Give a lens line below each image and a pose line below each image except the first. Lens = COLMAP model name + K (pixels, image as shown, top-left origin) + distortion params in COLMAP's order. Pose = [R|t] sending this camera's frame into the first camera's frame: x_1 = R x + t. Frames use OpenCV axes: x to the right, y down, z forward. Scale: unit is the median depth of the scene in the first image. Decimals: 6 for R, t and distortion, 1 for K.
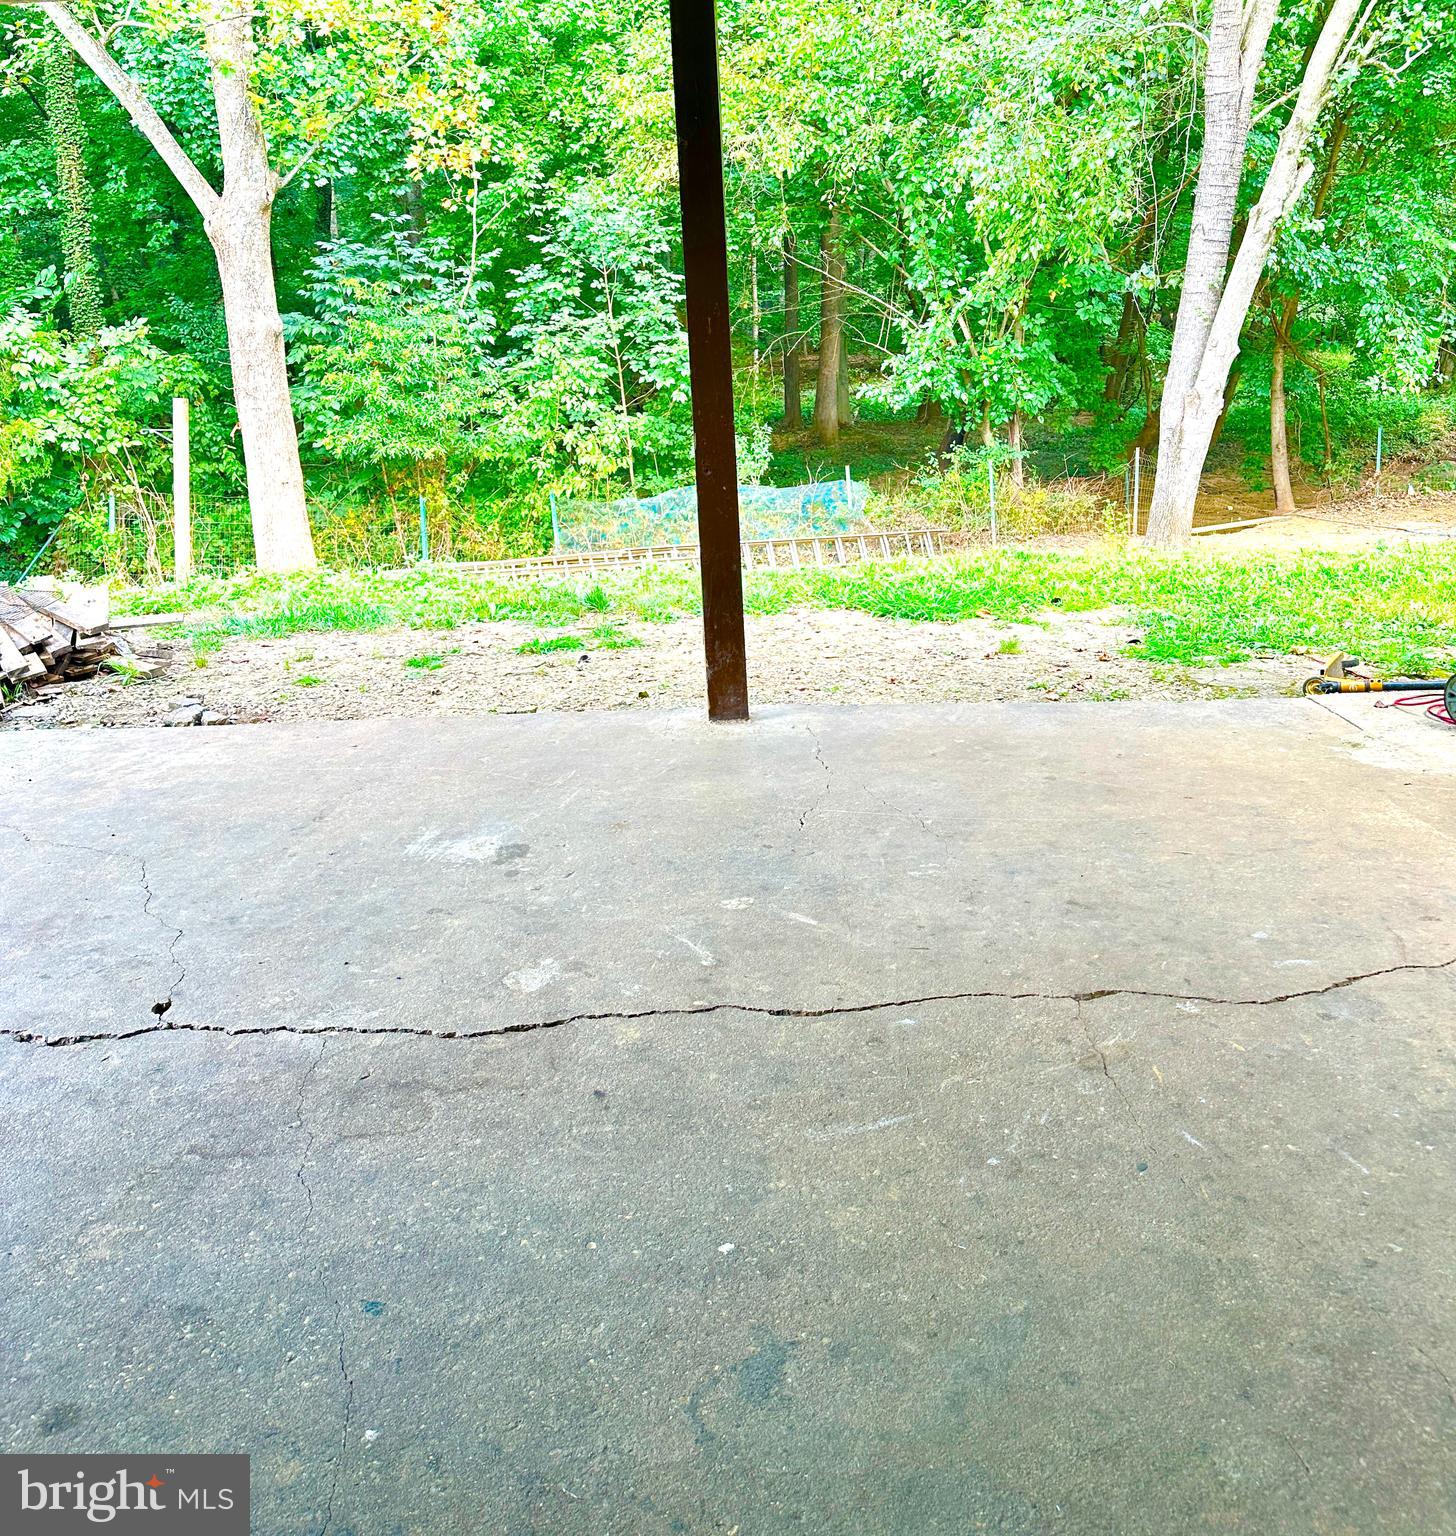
lens RADIAL K [[1501.9, 0, 730.5], [0, 1501.9, 630.3], [0, 0, 1]] dist [0.099736, -0.245622]
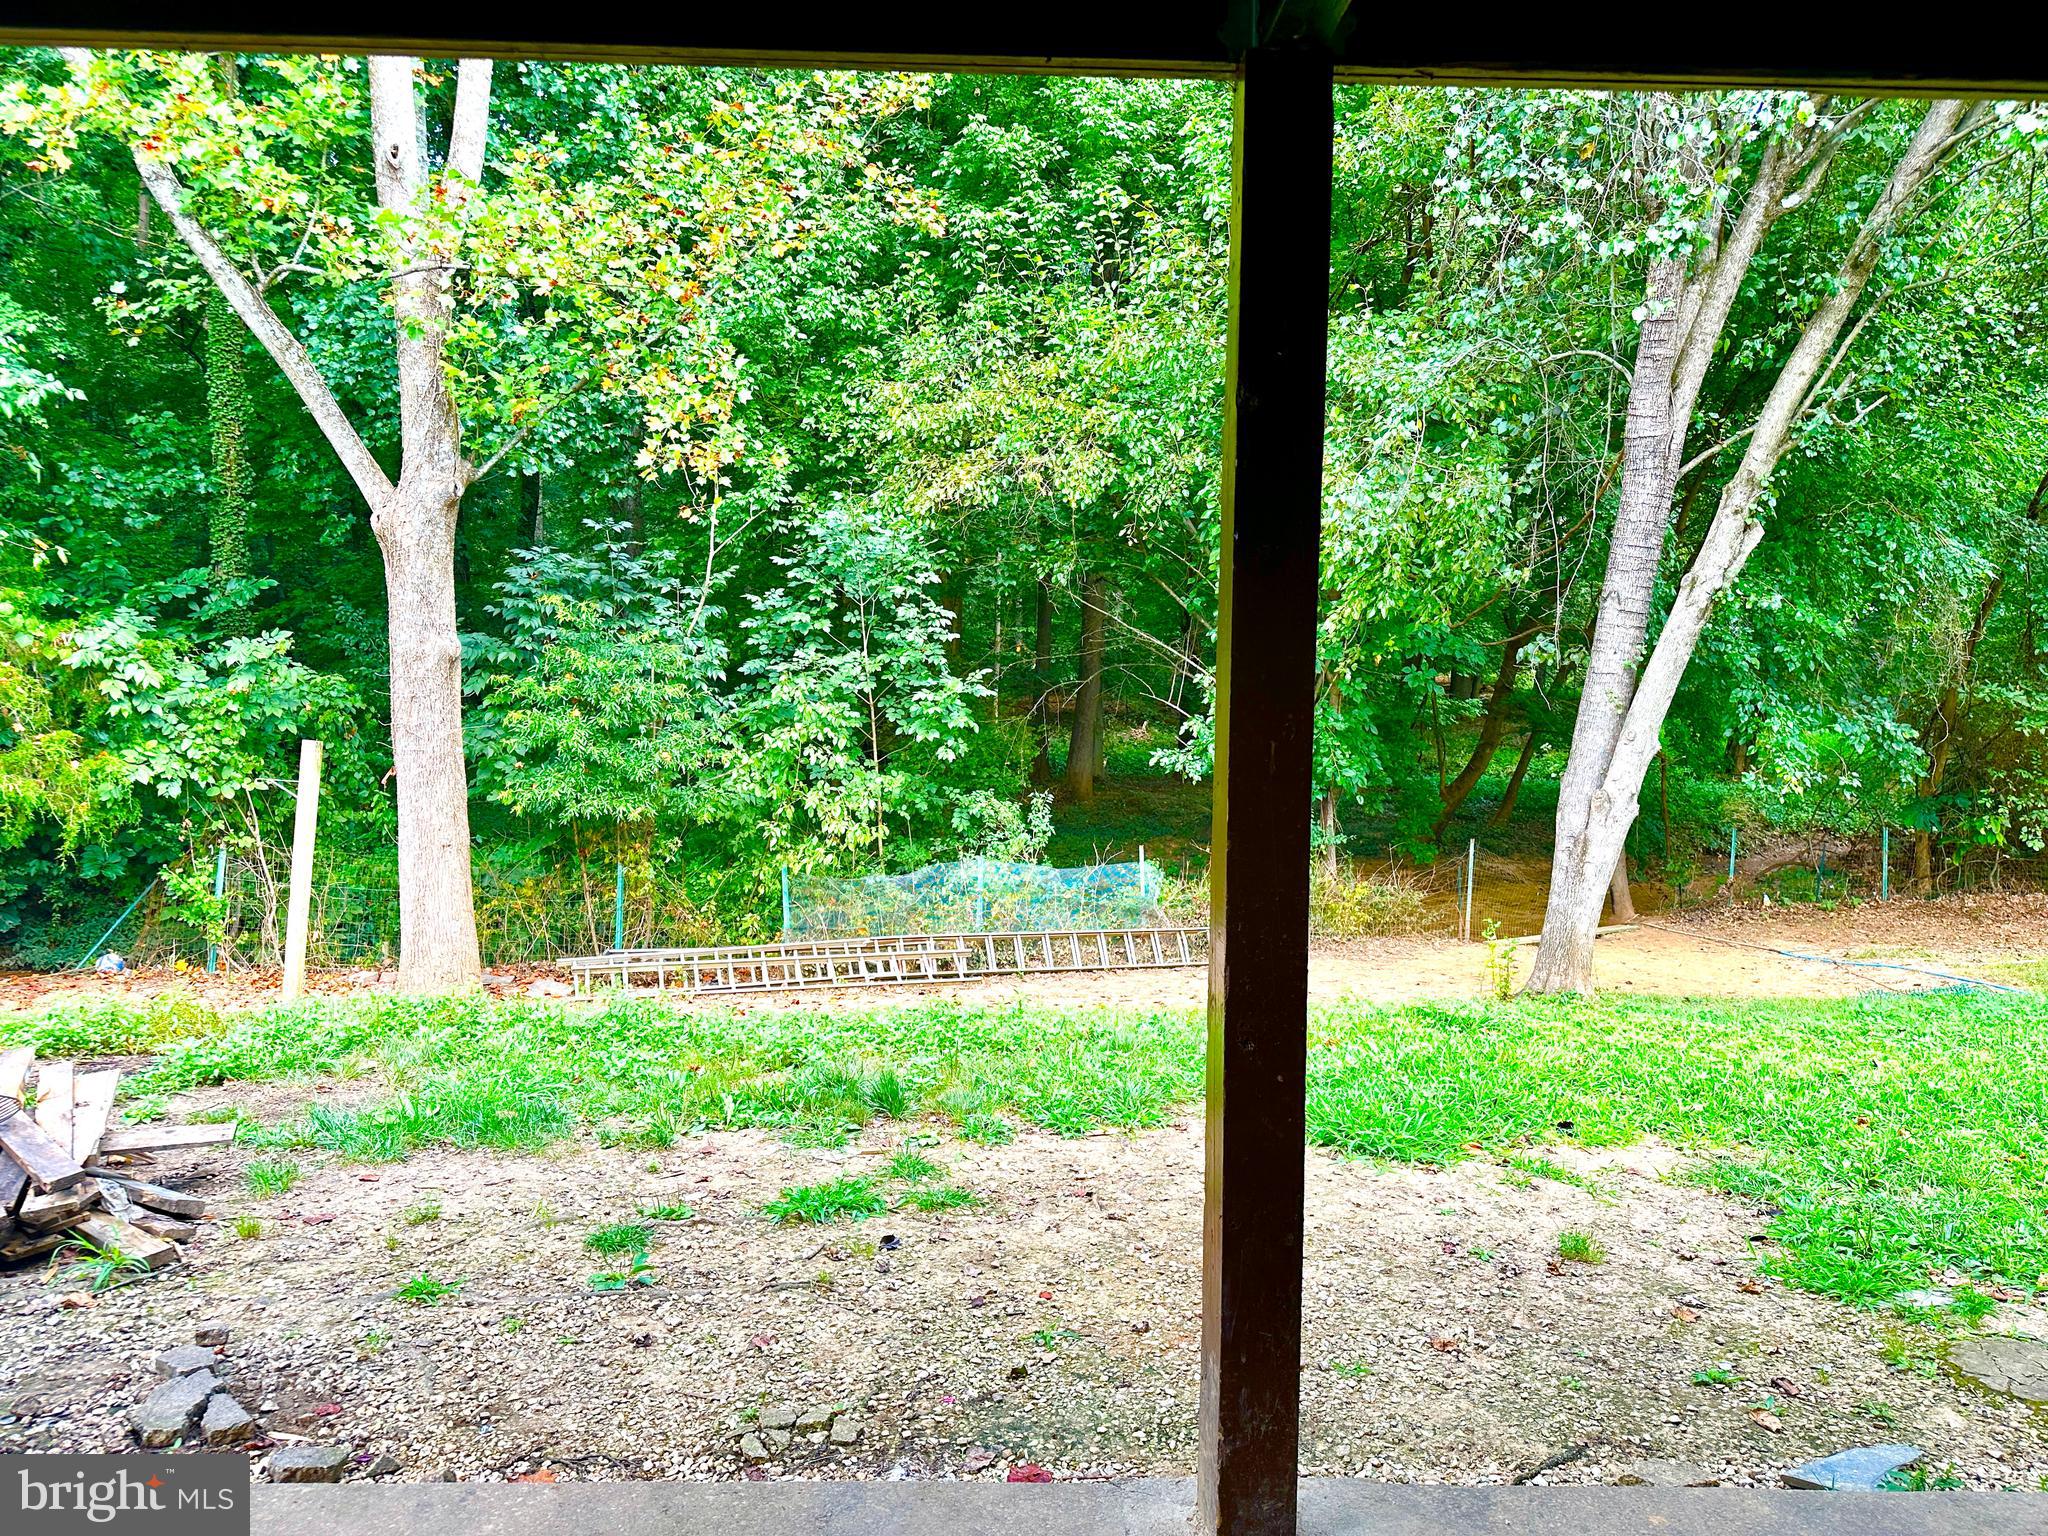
lens RADIAL K [[1493.7, 0, 1018.1], [0, 1493.7, 772.0], [0, 0, 1]] dist [0.052127, -0.126146]
pose [[0.996734, 0.048923, 0.064248, -0.048498], [-0.040852, 0.991760, -0.121424, -0.049982], [-0.069659, 0.118403, 0.990519, 0.194583]]
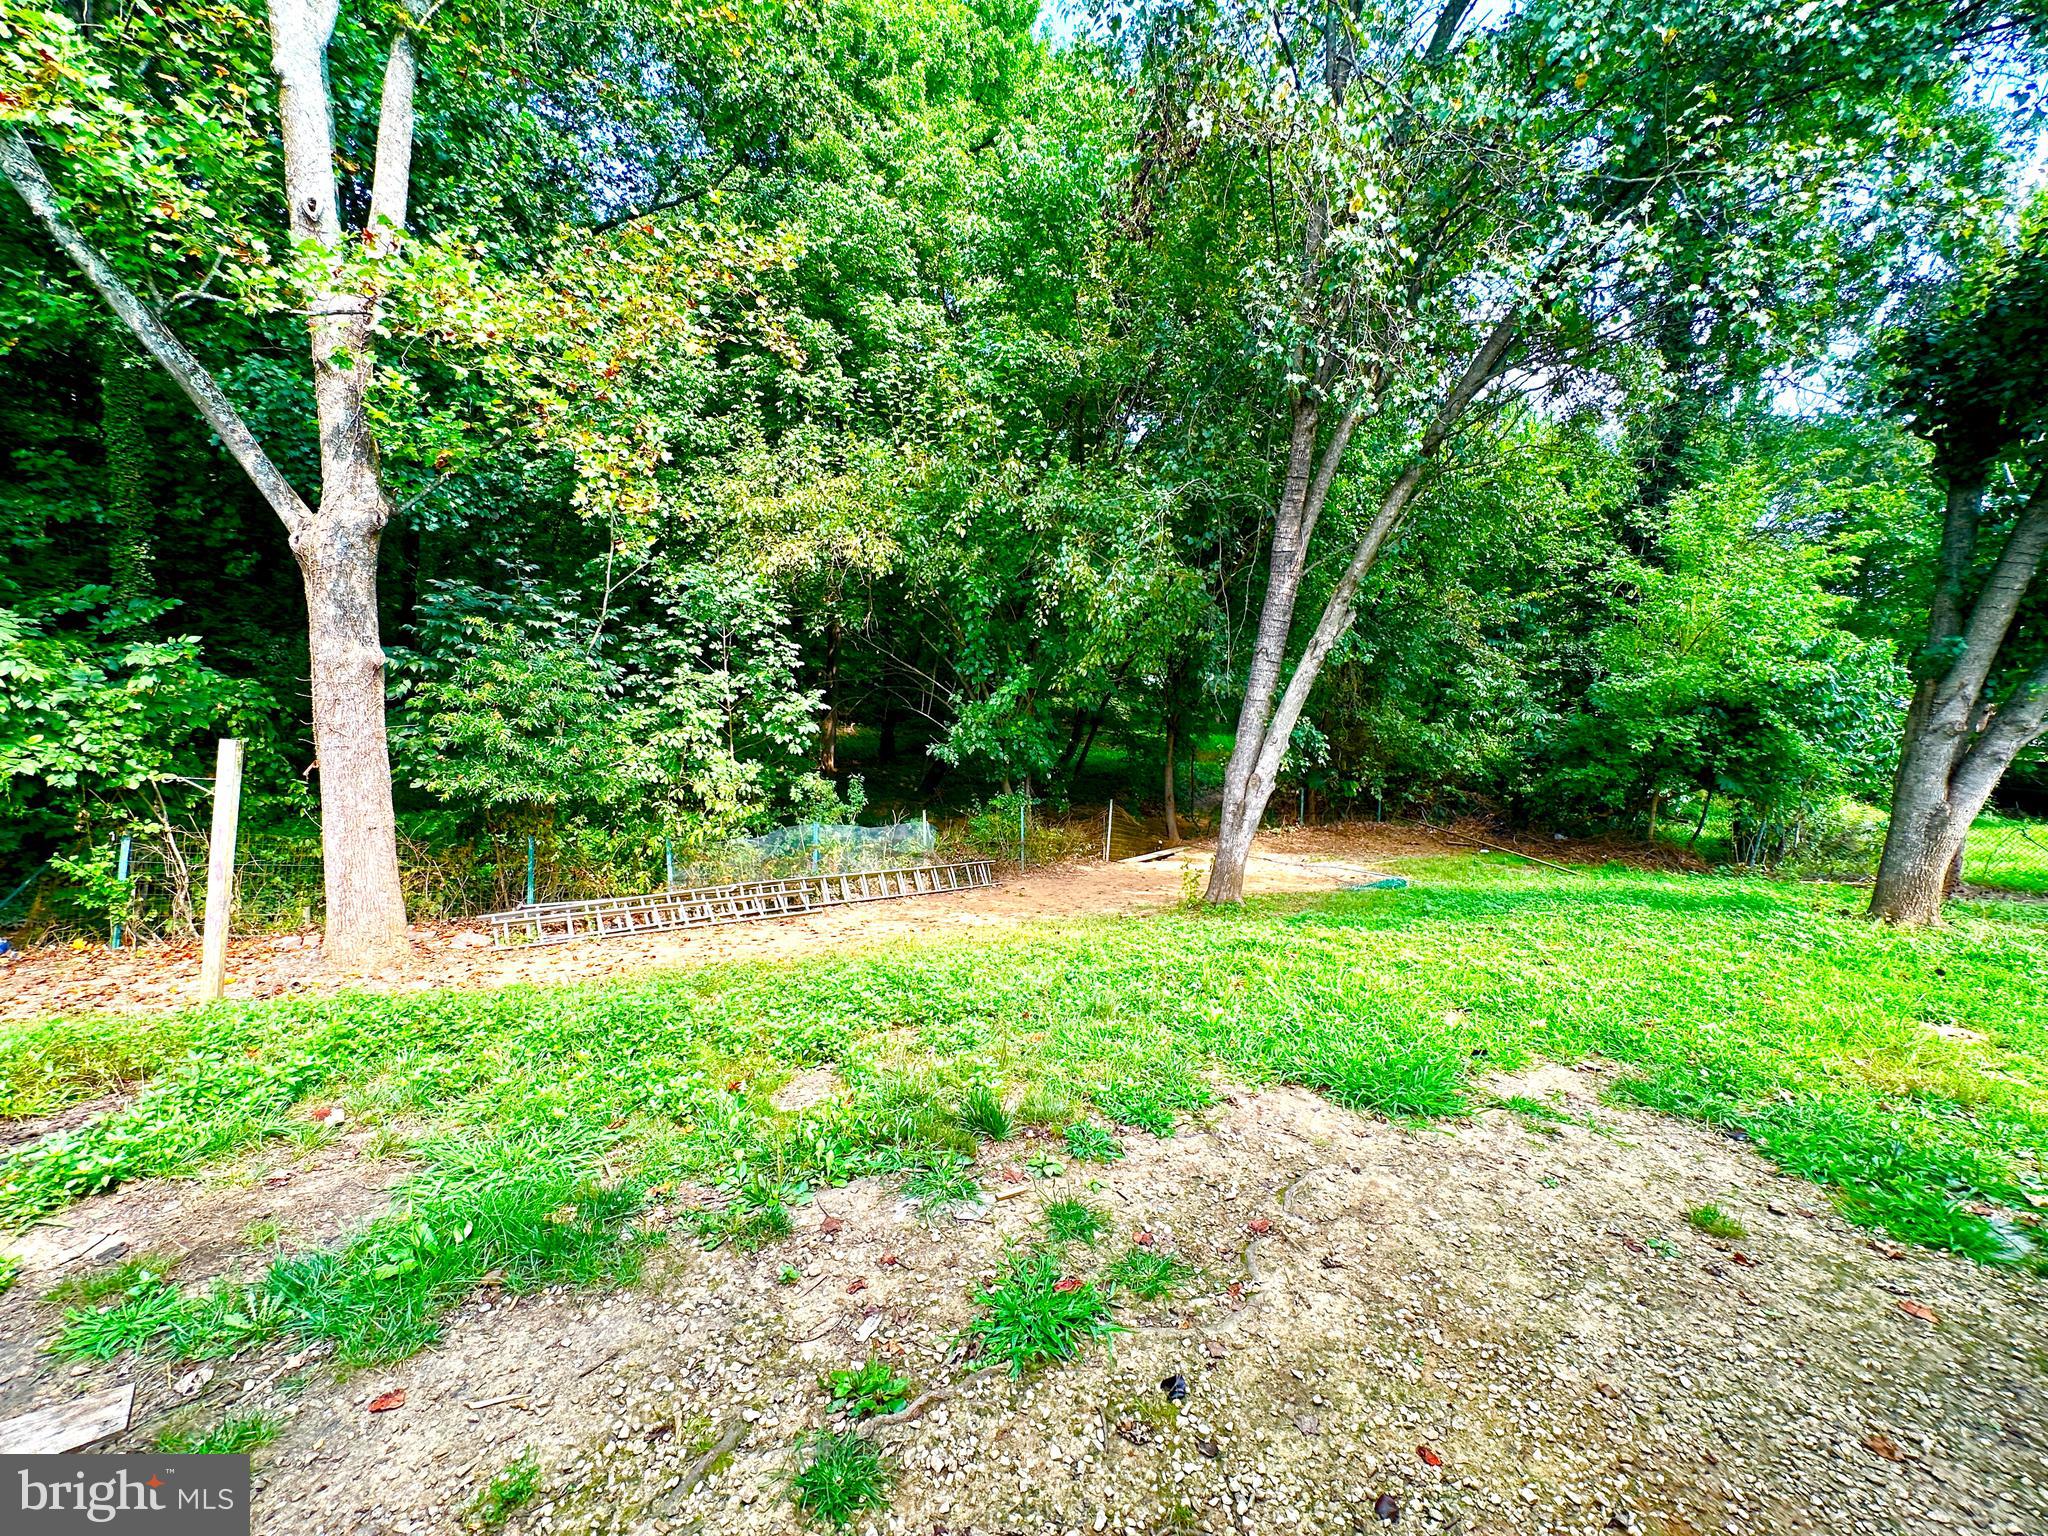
lens RADIAL K [[840.9, 0, 1024.0], [0, 840.9, 768.0], [0, 0, 1]] dist [-0.007102, 0.000024]
pose [[0.921764, 0.041568, 0.385516, -0.123503], [0.000532, 0.994101, -0.108460, -0.075020], [-0.387750, 0.100180, 0.916304, 0.367338]]
